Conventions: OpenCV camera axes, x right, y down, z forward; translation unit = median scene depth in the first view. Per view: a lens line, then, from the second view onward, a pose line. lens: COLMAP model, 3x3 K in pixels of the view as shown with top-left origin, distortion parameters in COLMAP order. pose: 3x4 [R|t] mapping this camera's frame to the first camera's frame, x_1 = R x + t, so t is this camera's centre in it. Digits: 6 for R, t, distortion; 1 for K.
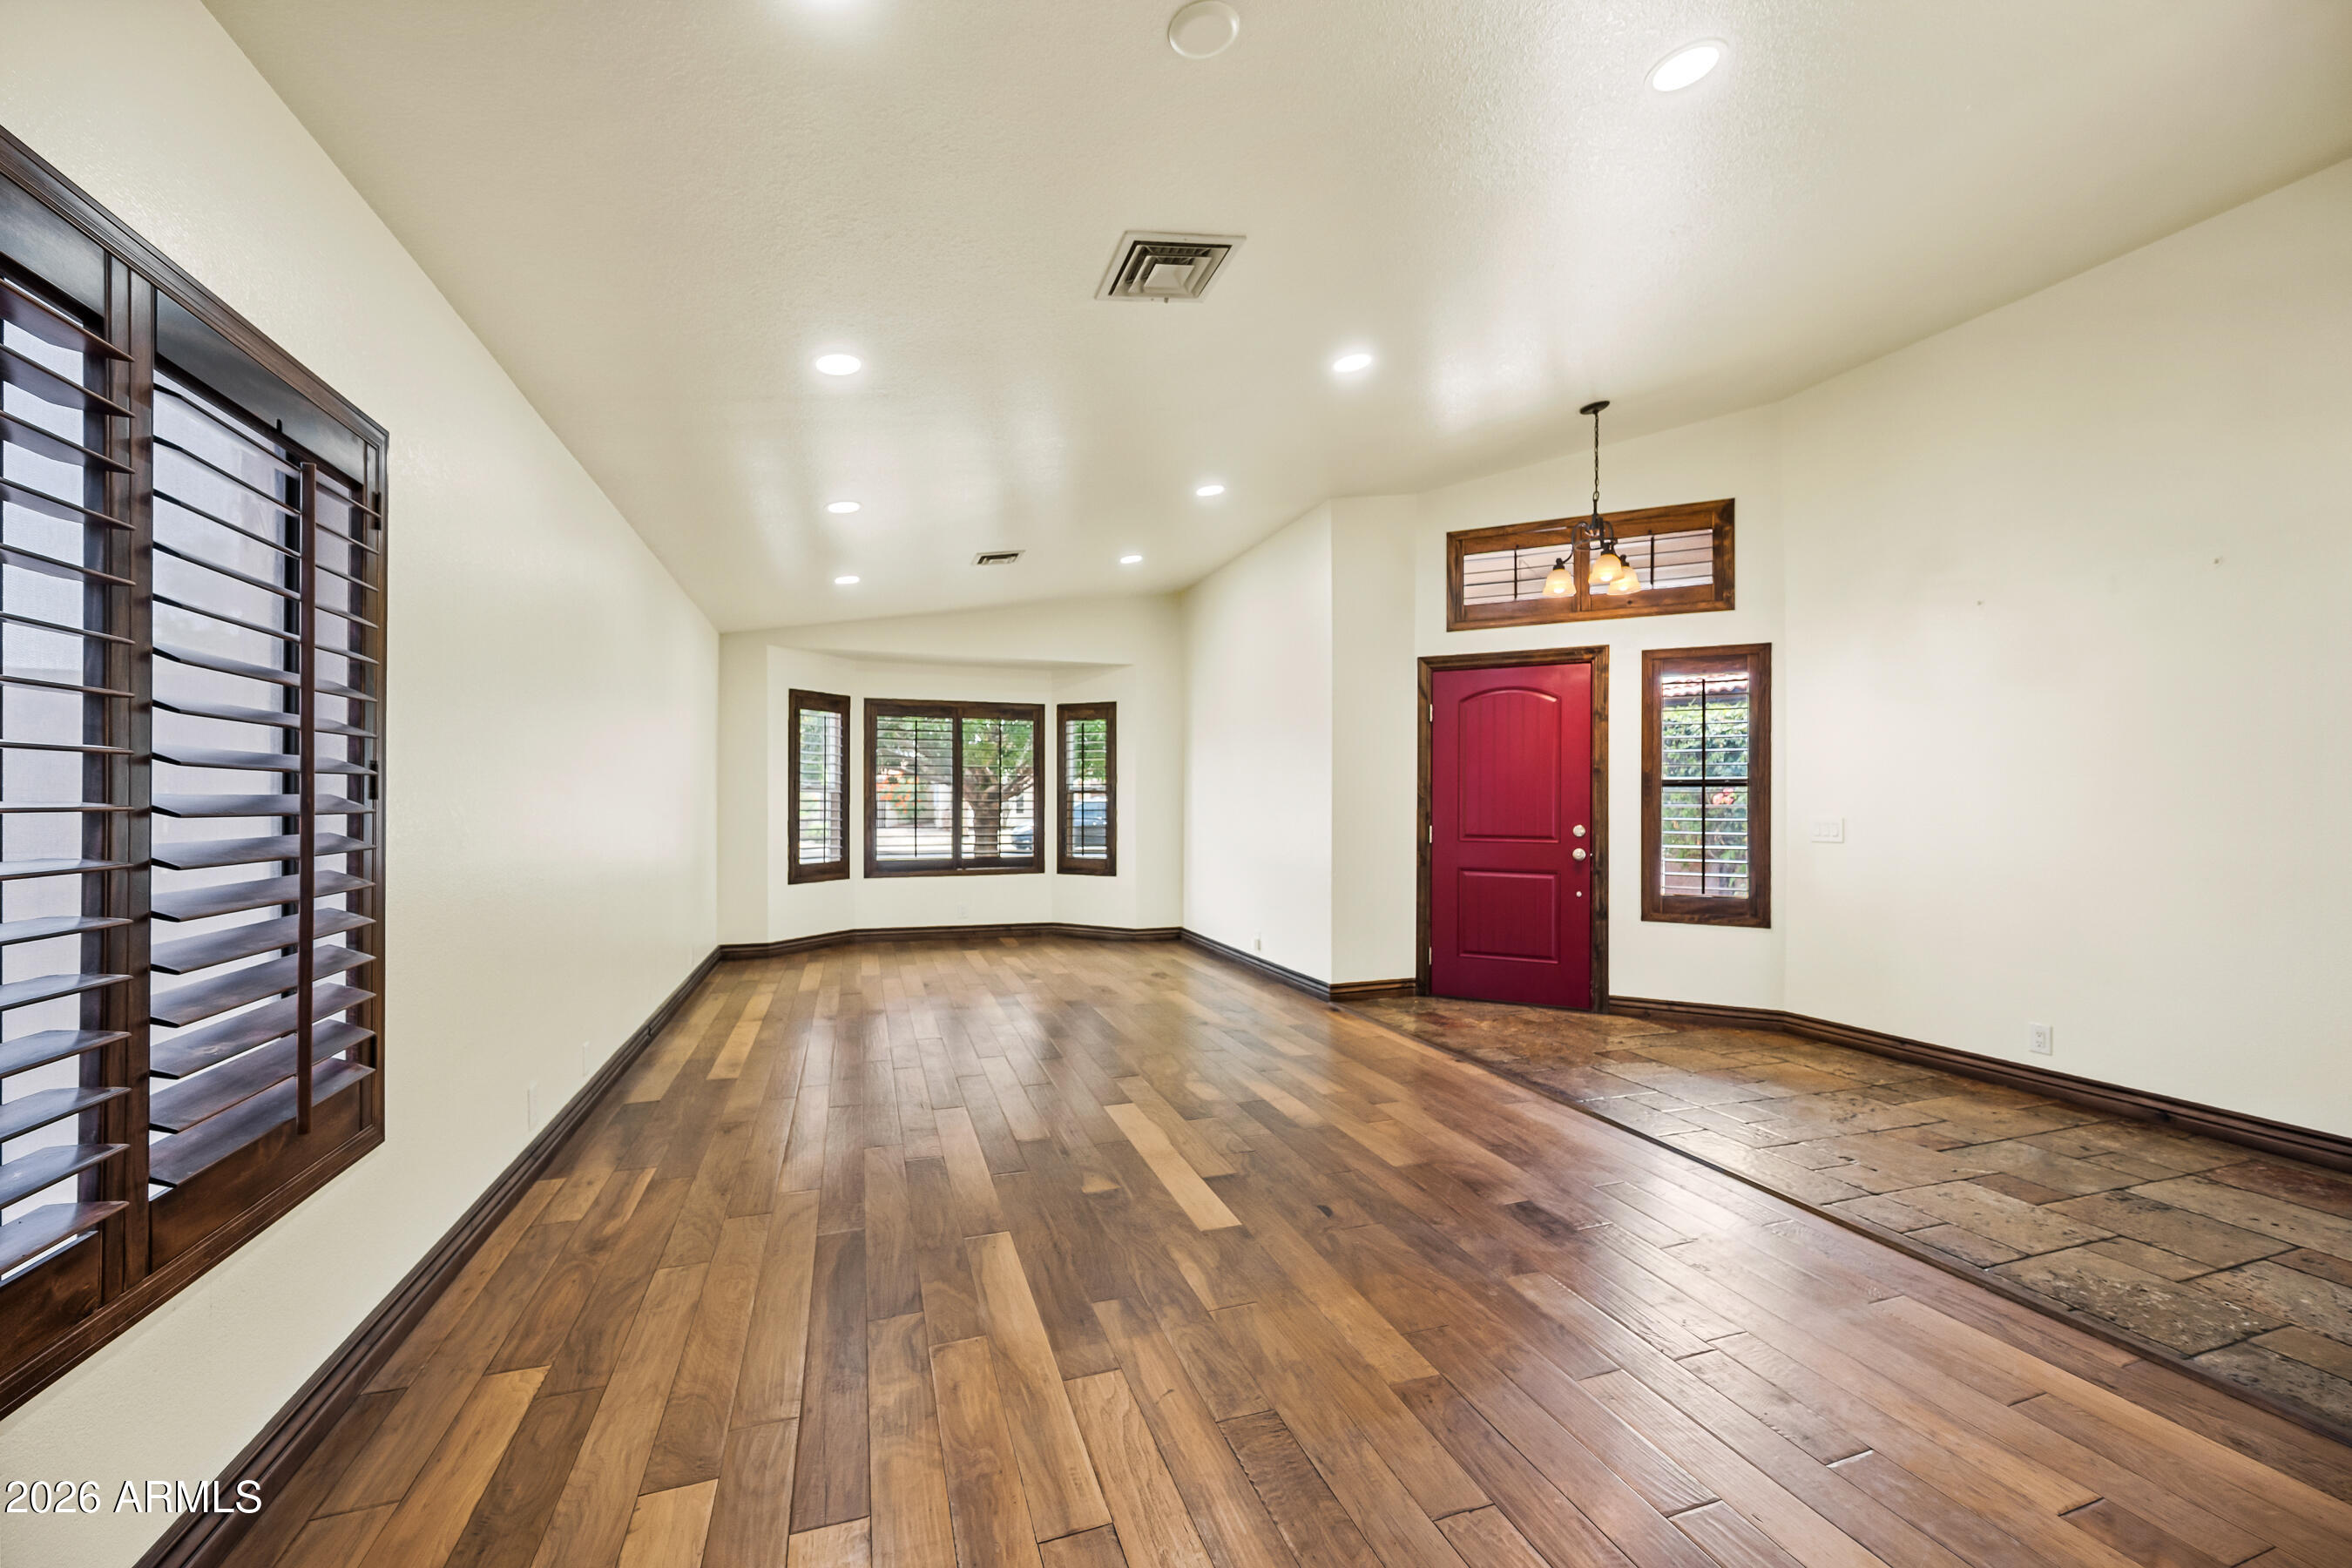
lens RADIAL K [[936.1, 0, 1170.7], [0, 936.1, 794.4], [0, 0, 1]] dist [-0.000412, 0.000628]
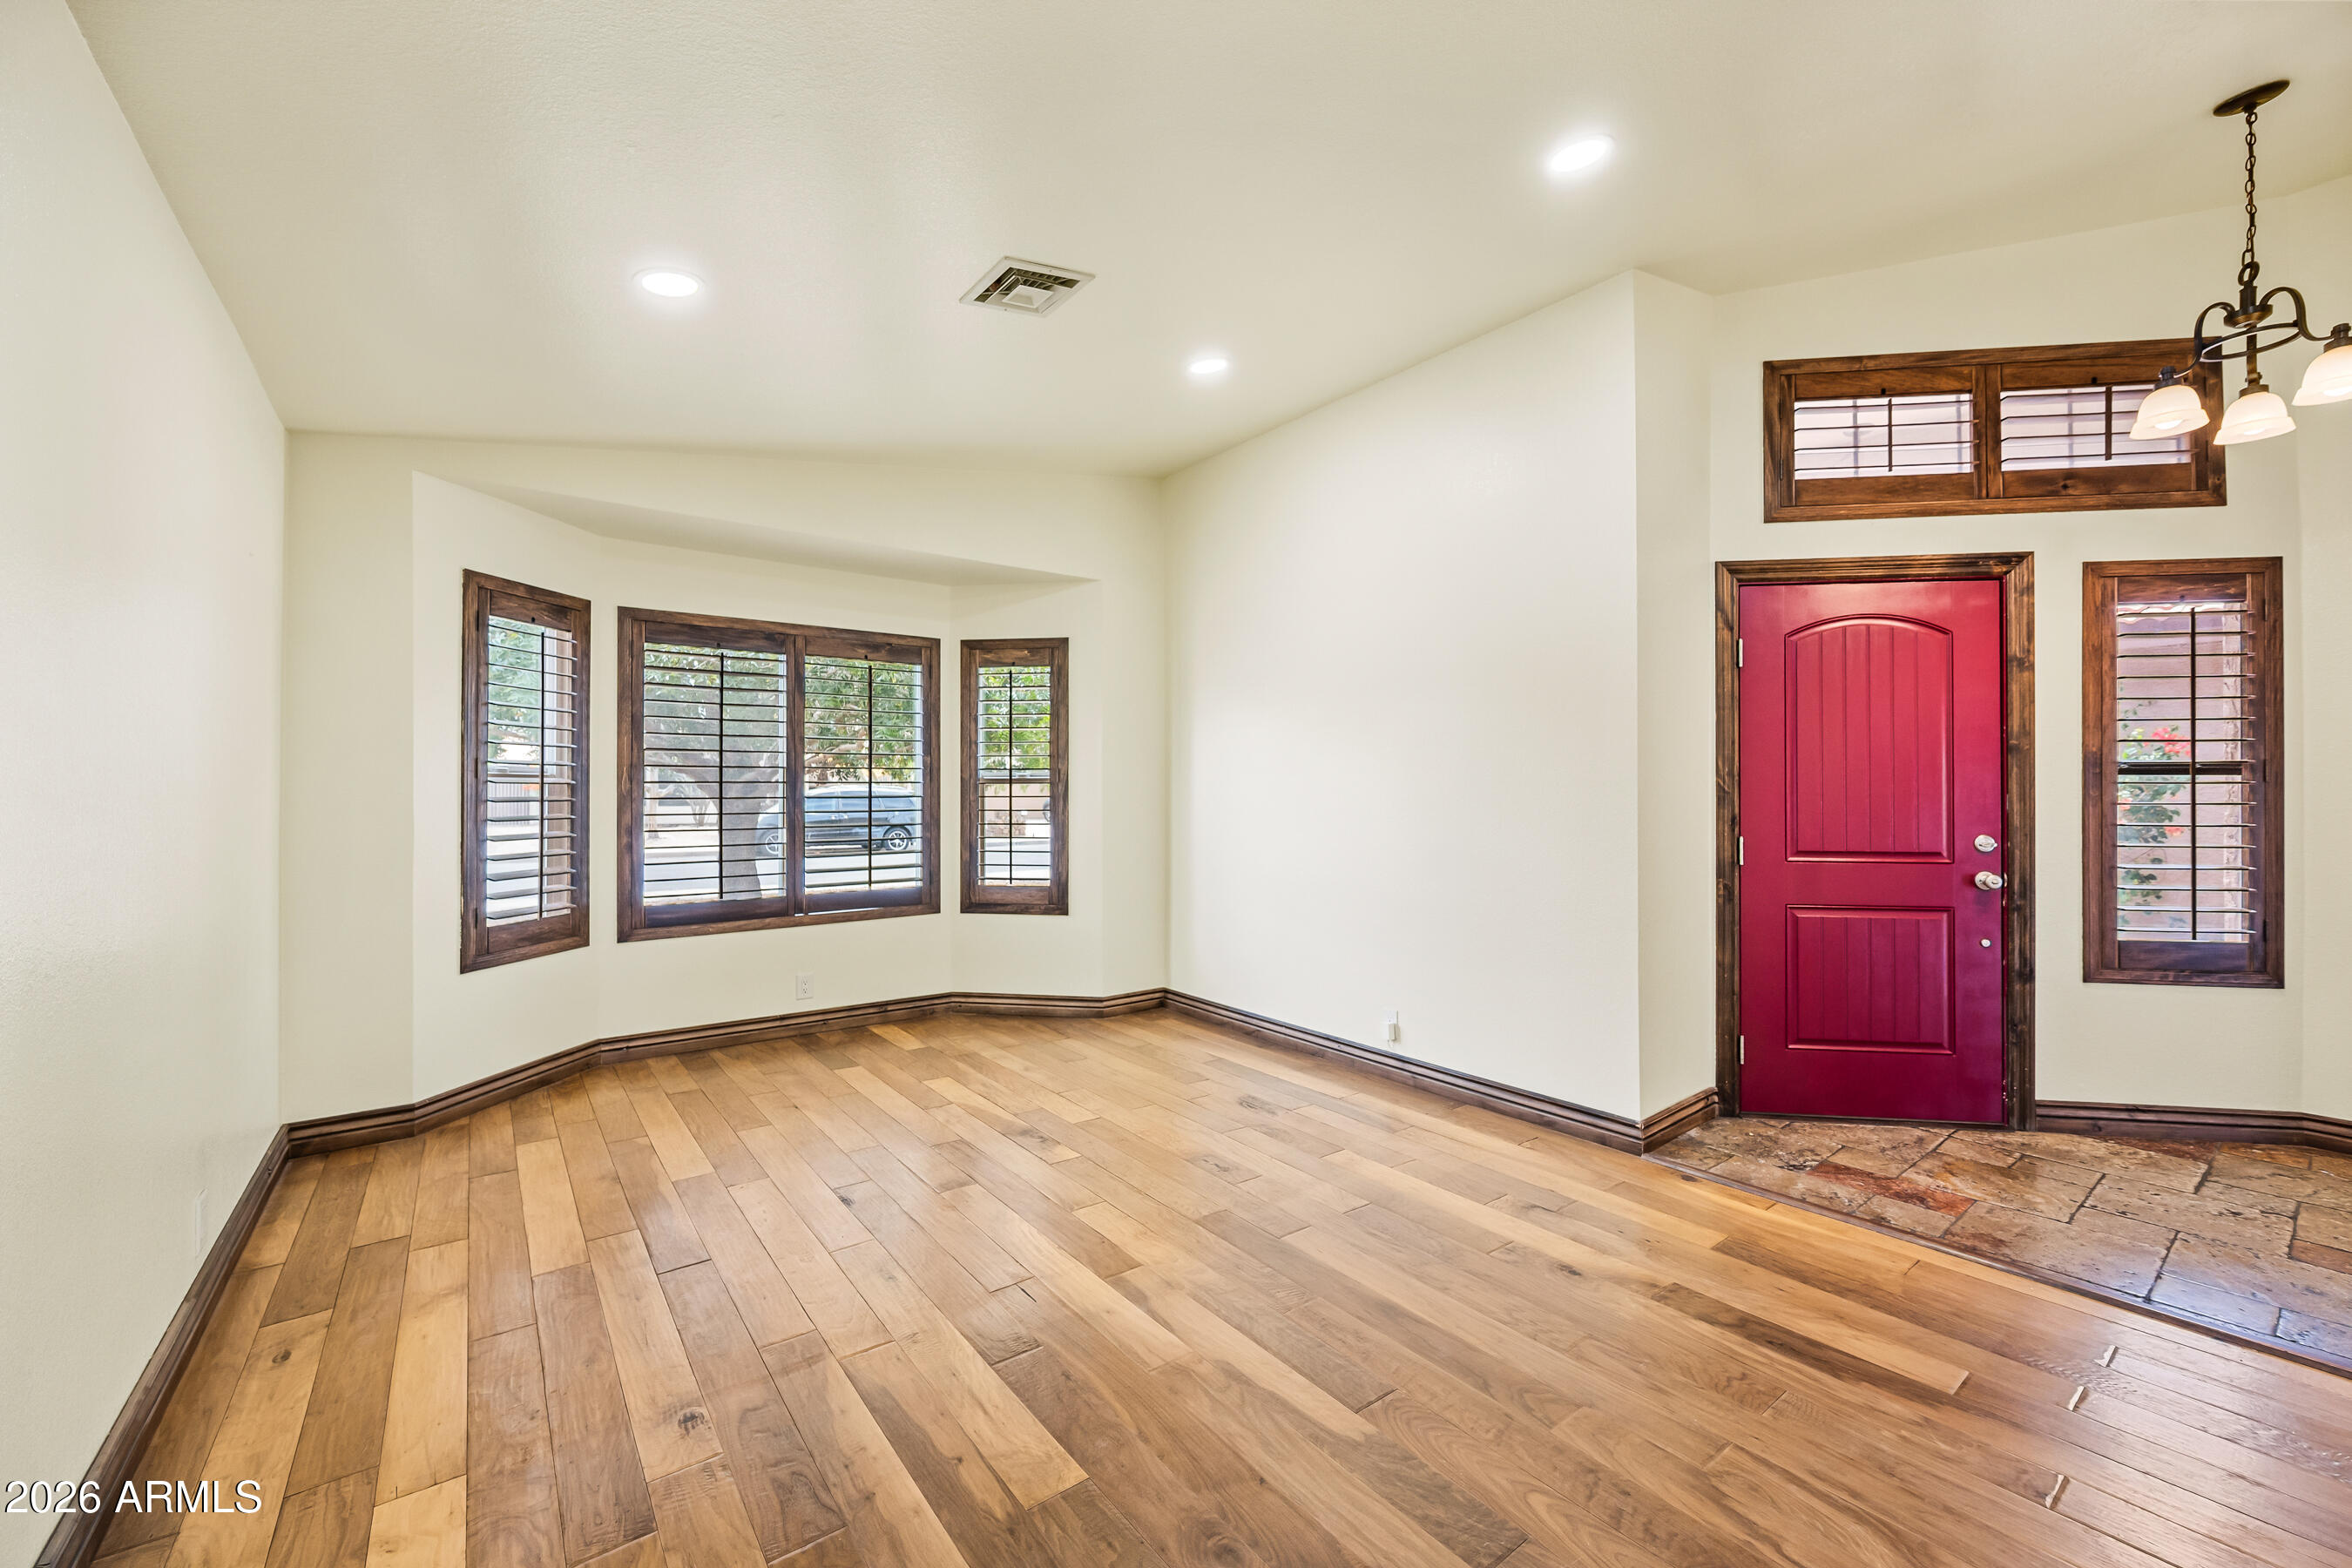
lens RADIAL K [[936.1, 0, 1176.4], [0, 936.1, 786.1], [0, 0, 1]] dist [-0.000412, 0.000628]
pose [[0.947698, -0.003653, 0.319146, -0.280765], [0.001633, 0.999977, 0.006598, -0.005094], [-0.319163, -0.005732, 0.947683, 0.559861]]
